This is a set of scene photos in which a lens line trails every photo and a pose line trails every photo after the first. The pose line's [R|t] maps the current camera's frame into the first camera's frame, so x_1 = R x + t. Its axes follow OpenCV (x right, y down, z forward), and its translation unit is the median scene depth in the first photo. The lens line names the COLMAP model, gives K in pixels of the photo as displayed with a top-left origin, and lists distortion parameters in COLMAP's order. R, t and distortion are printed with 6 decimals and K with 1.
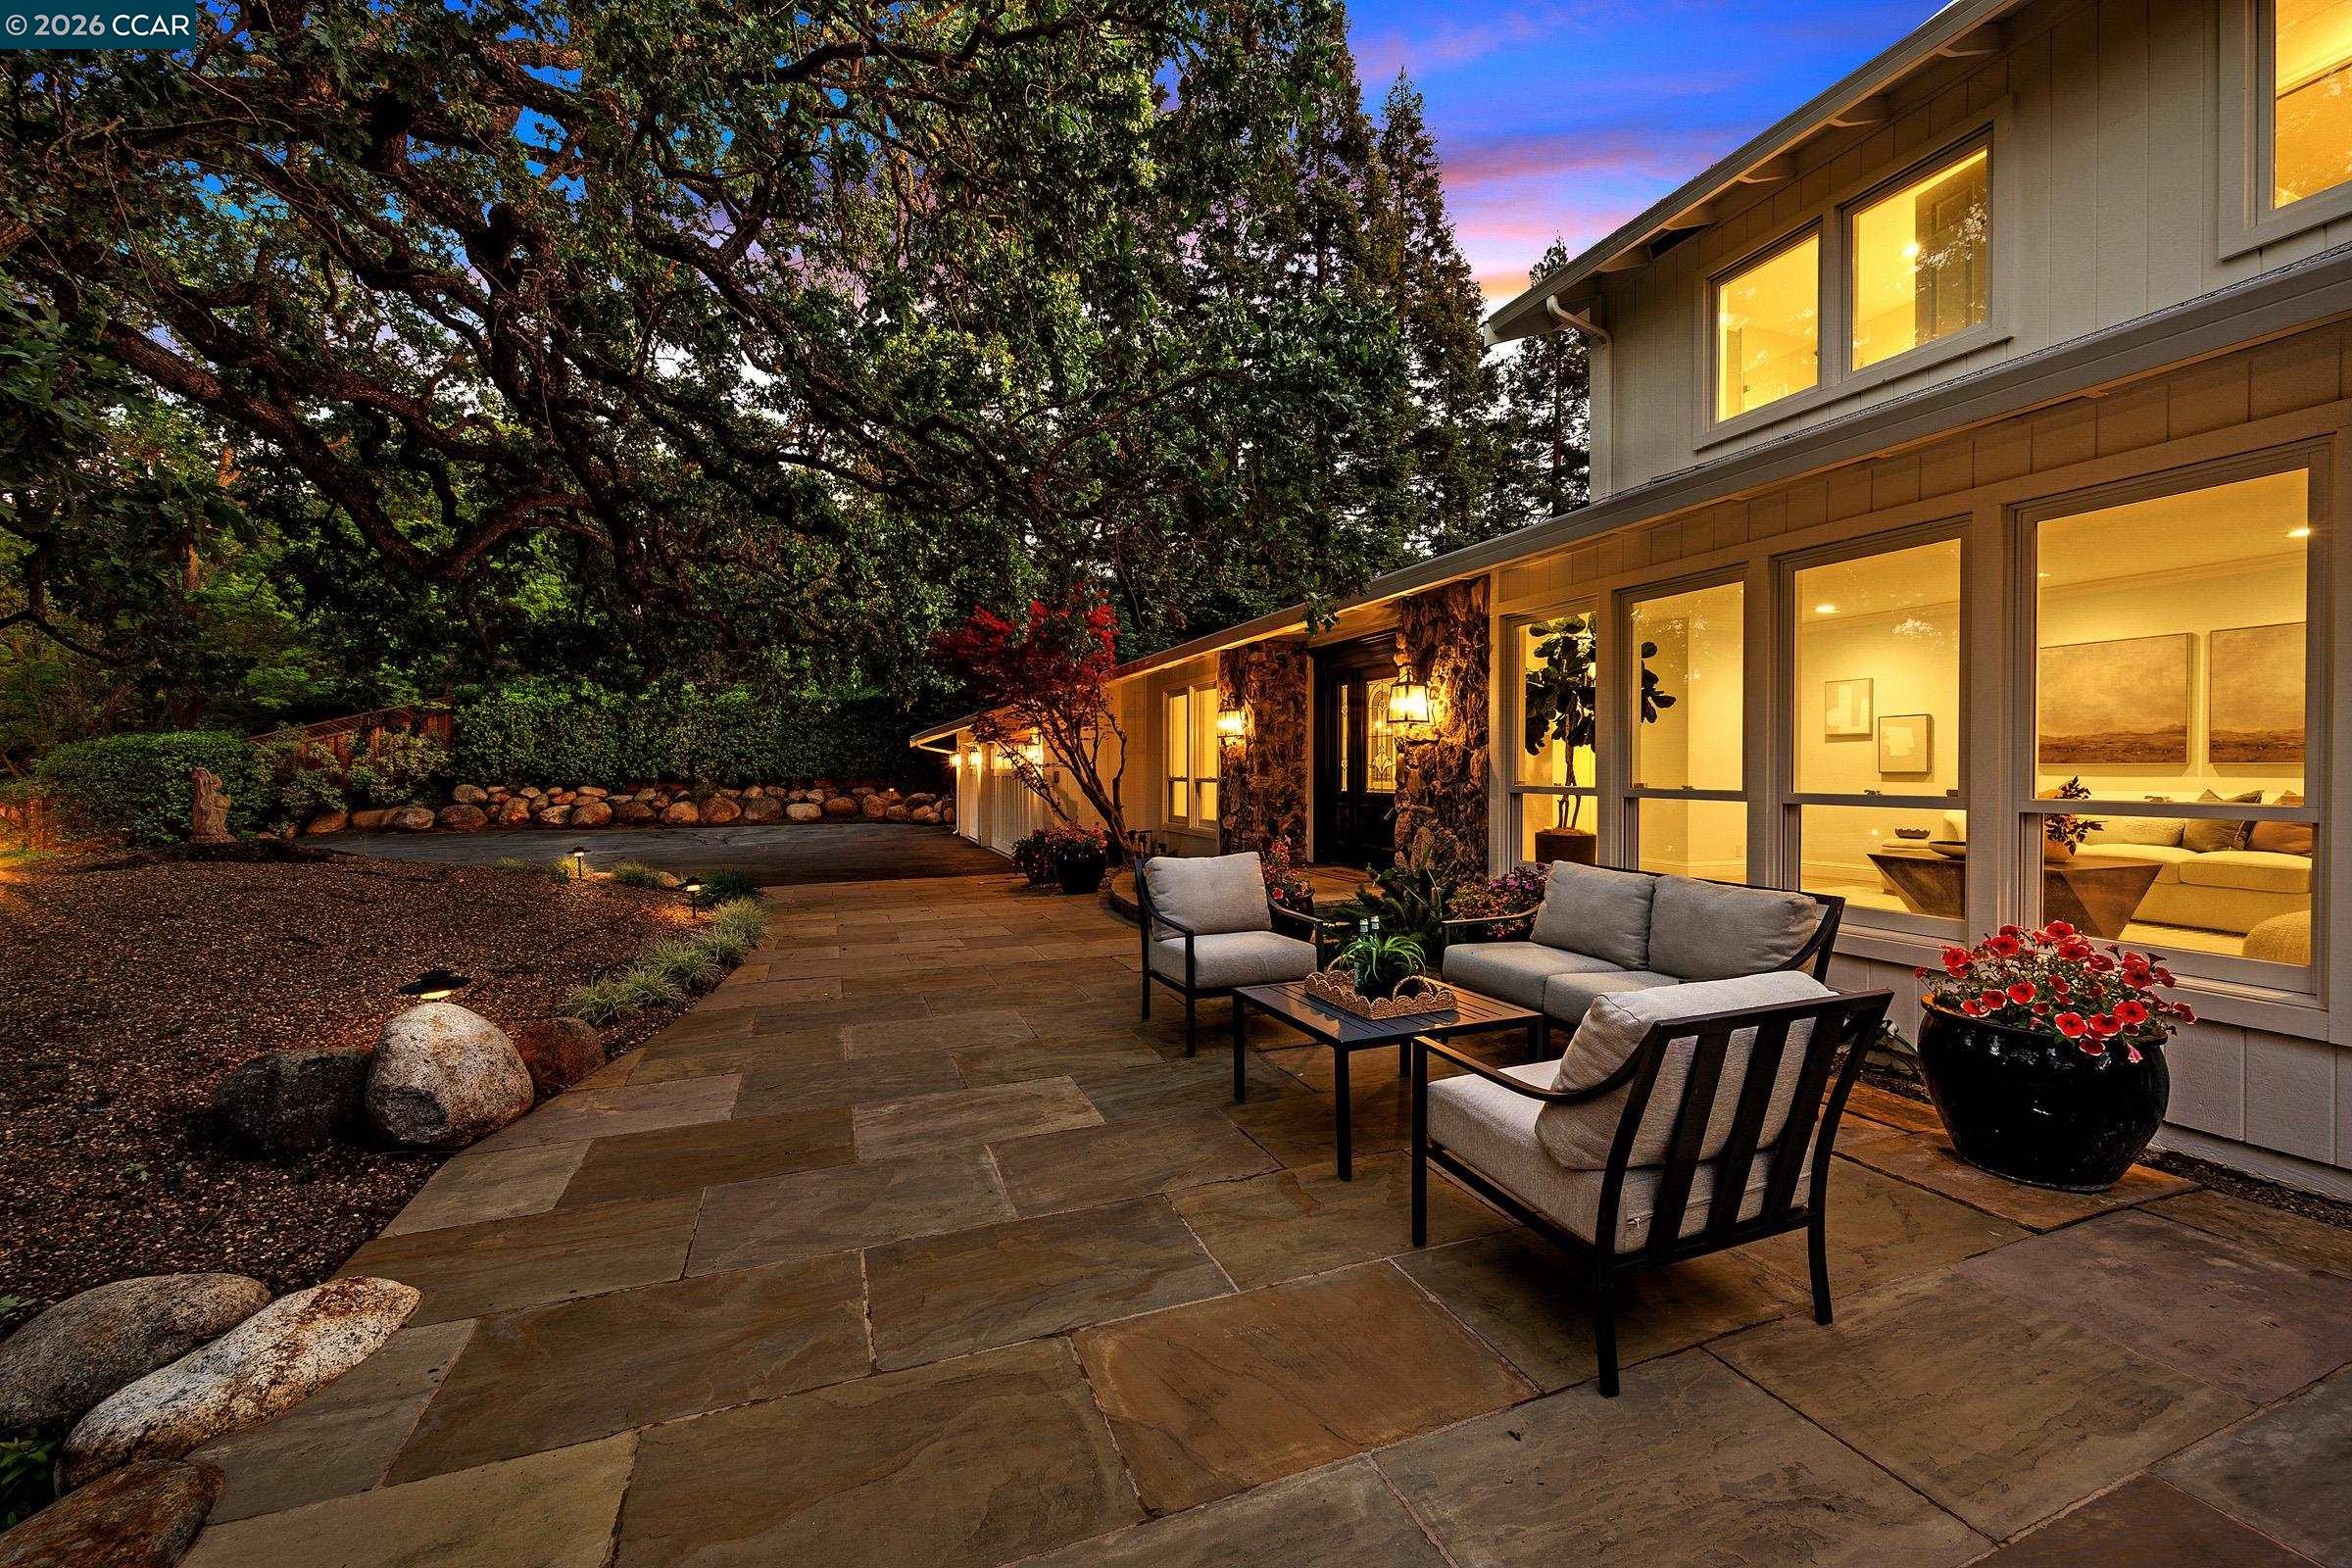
lens RADIAL K [[934.2, 0, 1186.1], [0, 934.2, 776.4], [0, 0, 1]] dist [-0.002938, -0.000004]
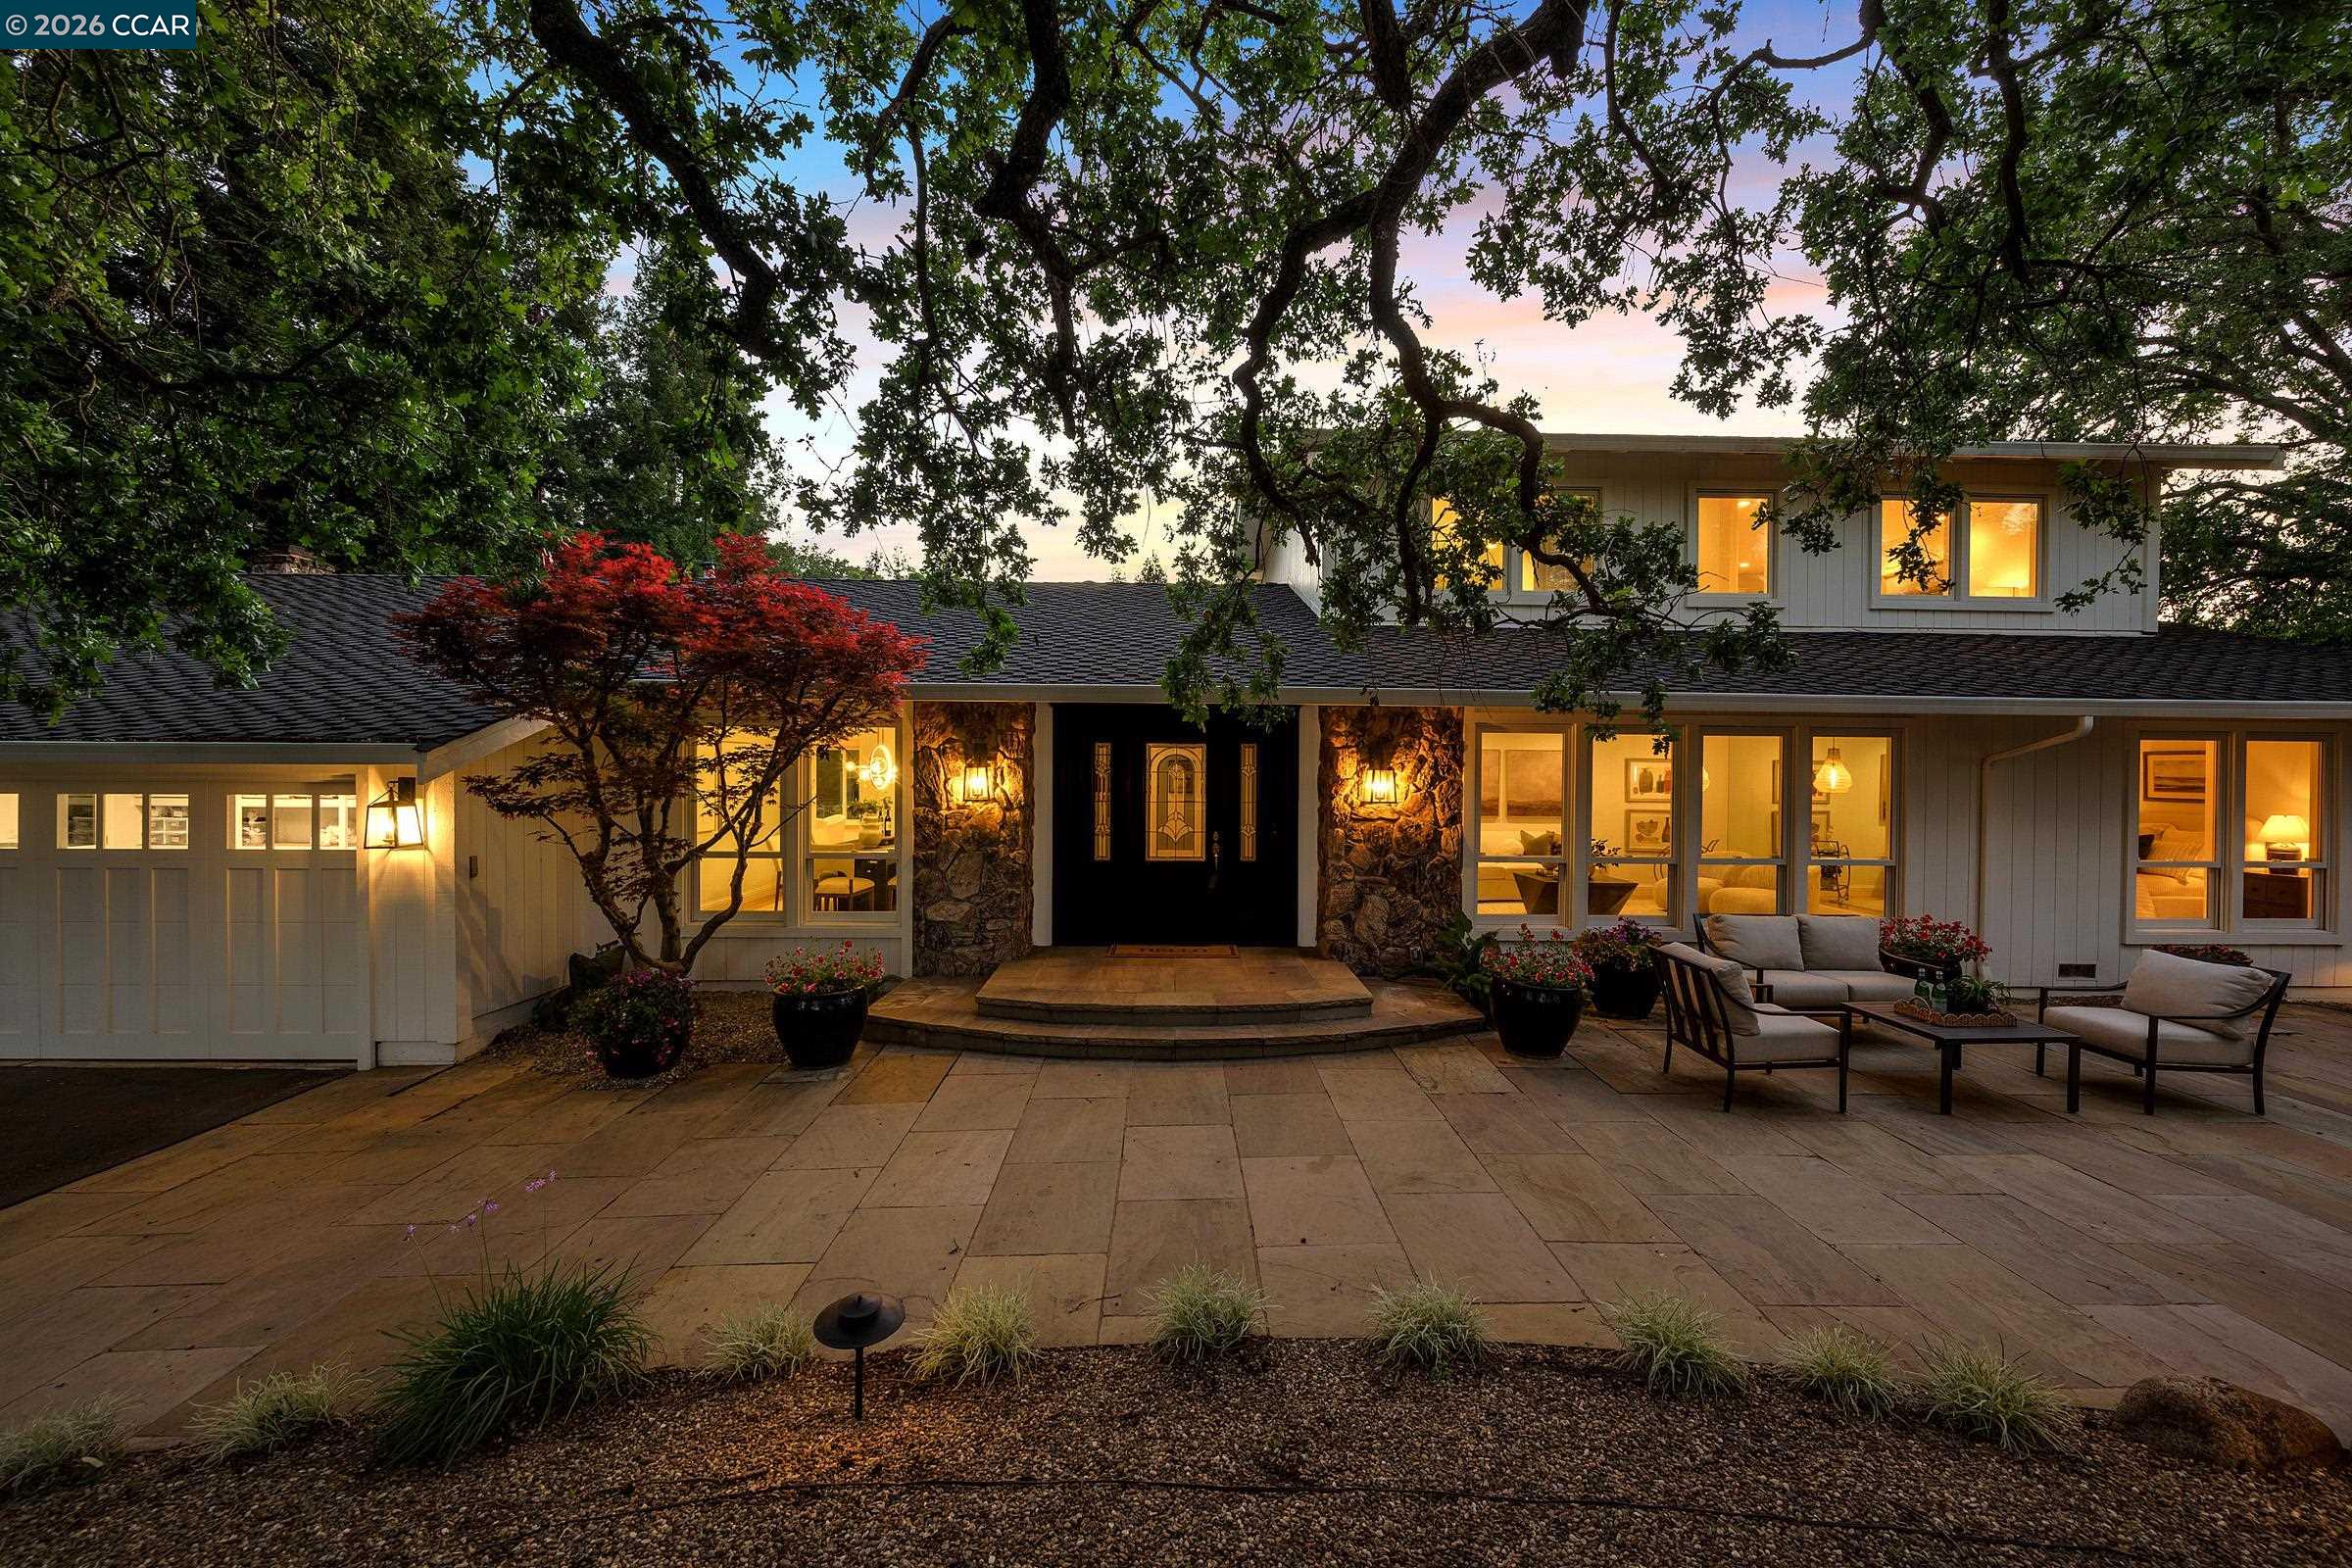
lens RADIAL K [[934.2, 0, 1184.3], [0, 934.2, 780.3], [0, 0, 1]] dist [-0.002938, -0.000004]
pose [[0.349284, -0.007769, 0.936985, -0.934652], [0.000643, 0.999967, 0.008051, -0.099672], [-0.937017, -0.002210, 0.349277, 0.883608]]
